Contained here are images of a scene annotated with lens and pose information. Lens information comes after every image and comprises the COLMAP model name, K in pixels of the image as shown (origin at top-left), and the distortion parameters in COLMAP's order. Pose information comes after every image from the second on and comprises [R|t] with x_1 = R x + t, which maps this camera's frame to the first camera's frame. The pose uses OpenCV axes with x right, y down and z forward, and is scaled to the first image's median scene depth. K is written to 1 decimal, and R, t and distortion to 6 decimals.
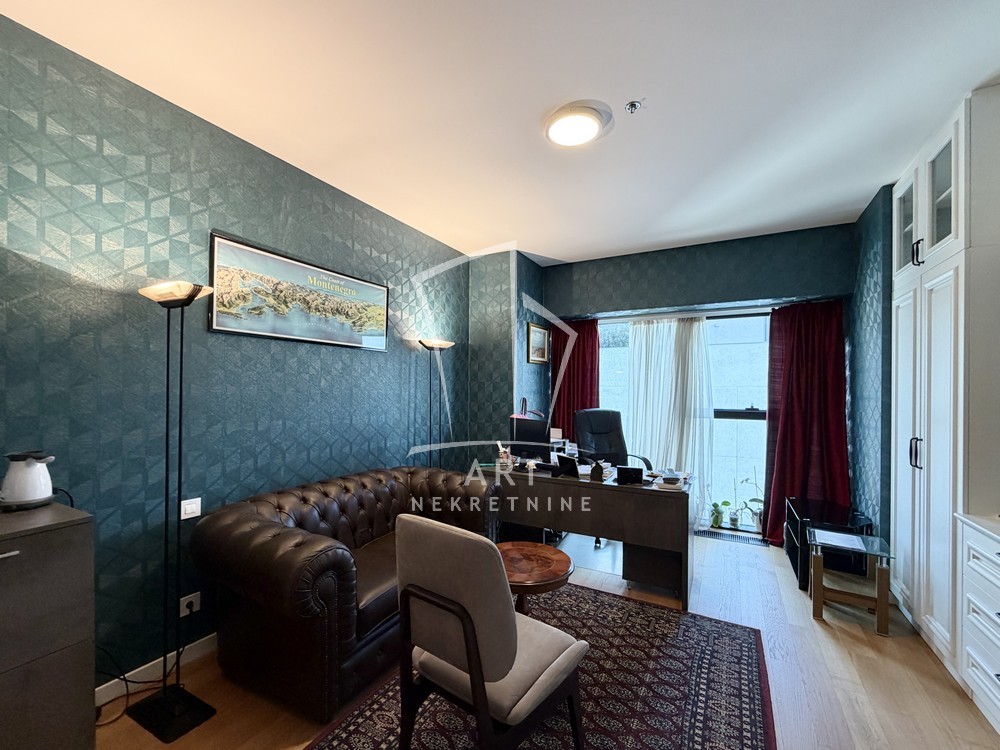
lens RADIAL K [[395.0, 0, 495.3], [0, 395.0, 379.8], [0, 0, 1]] dist [-0.001522, -0.000475]
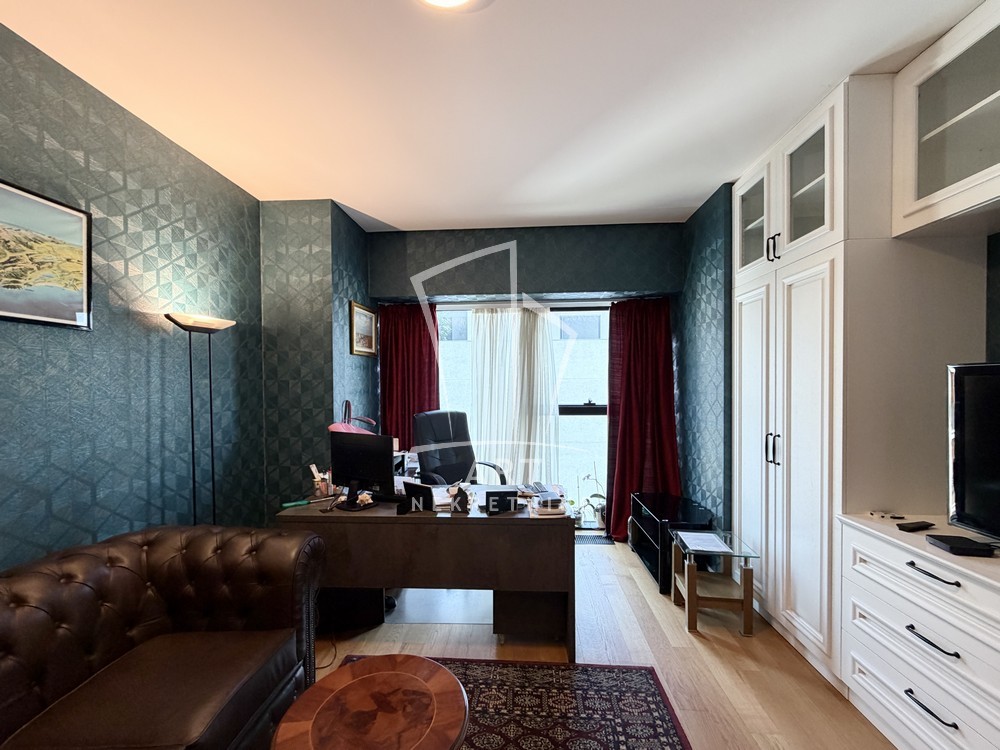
lens RADIAL K [[395.0, 0, 487.1], [0, 395.0, 388.0], [0, 0, 1]] dist [-0.001522, -0.000475]
pose [[0.904743, -0.021909, 0.425395, -0.008677], [0.006082, 0.999239, 0.038529, -0.008415], [-0.425915, -0.032271, 0.904187, 0.291553]]
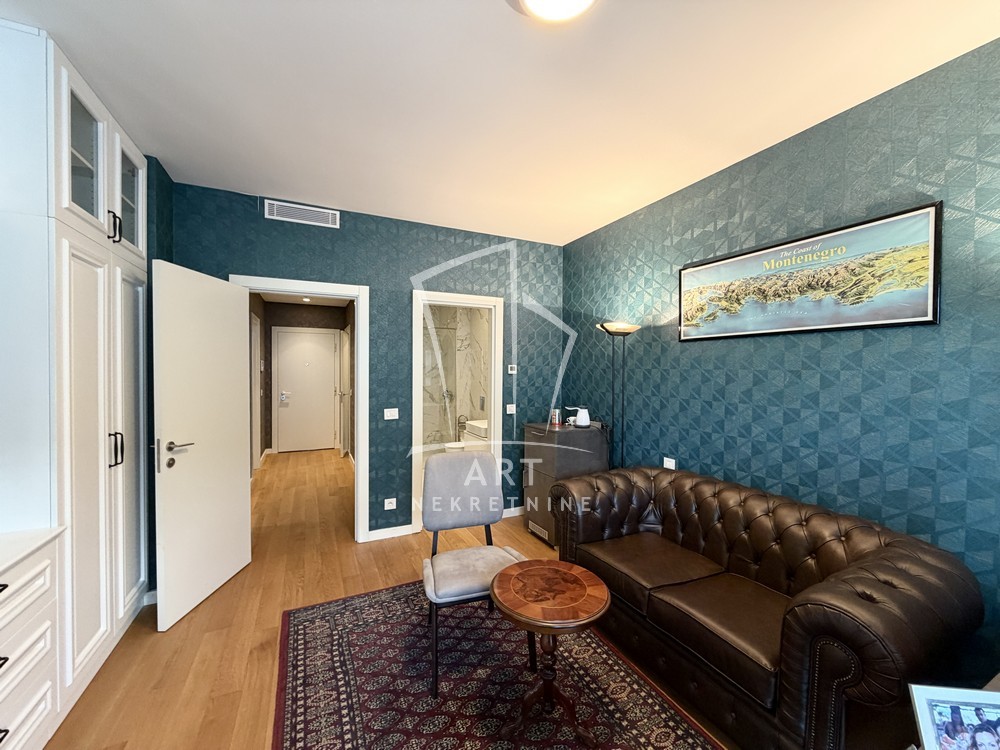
lens RADIAL K [[395.0, 0, 497.0], [0, 395.0, 379.0], [0, 0, 1]] dist [-0.001522, -0.000475]
pose [[-0.562860, -0.020546, -0.826297, 0.570471], [-0.023265, 0.999689, -0.009010, 0.025438], [0.826224, 0.014152, -0.563163, 0.935912]]
